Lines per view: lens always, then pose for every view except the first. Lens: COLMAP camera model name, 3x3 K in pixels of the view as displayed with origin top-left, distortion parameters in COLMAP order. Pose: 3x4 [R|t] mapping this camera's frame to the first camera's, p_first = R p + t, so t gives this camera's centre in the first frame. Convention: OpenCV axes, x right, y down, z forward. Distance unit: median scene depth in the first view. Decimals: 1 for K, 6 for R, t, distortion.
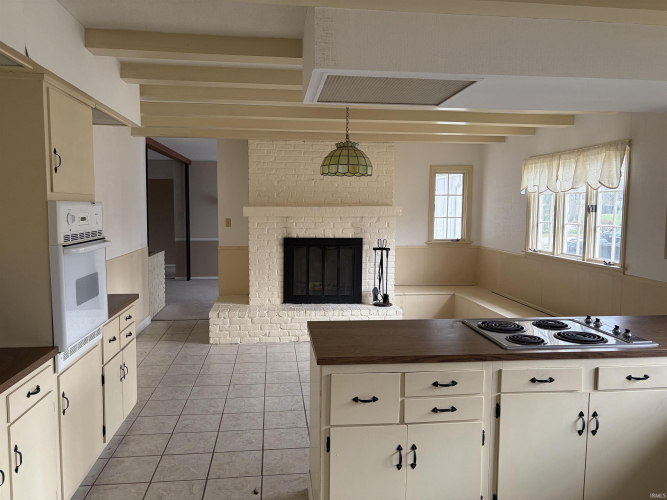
lens RADIAL K [[521.2, 0, 333.0], [0, 521.2, 234.9], [0, 0, 1]] dist [0.059206, 0.000375]
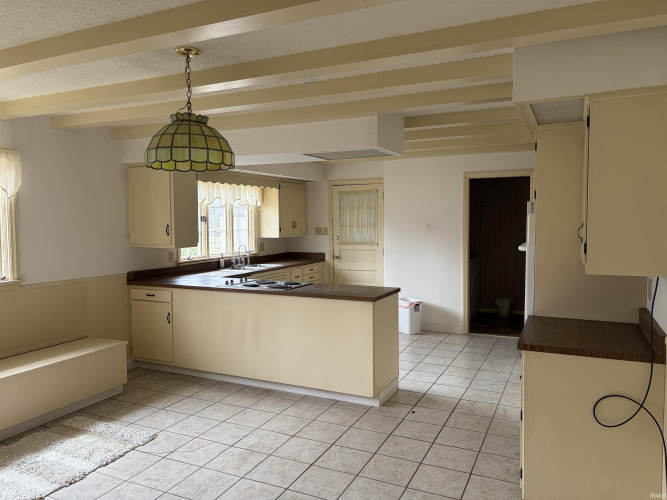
lens RADIAL K [[509.6, 0, 333.5], [0, 509.6, 250.0], [0, 0, 1]] dist [0.059972, -0.082241]
pose [[-0.849963, -0.031552, 0.525897, -0.790957], [0.034869, 0.992647, 0.115911, -0.144824], [-0.525688, 0.116858, -0.842613, 2.592989]]
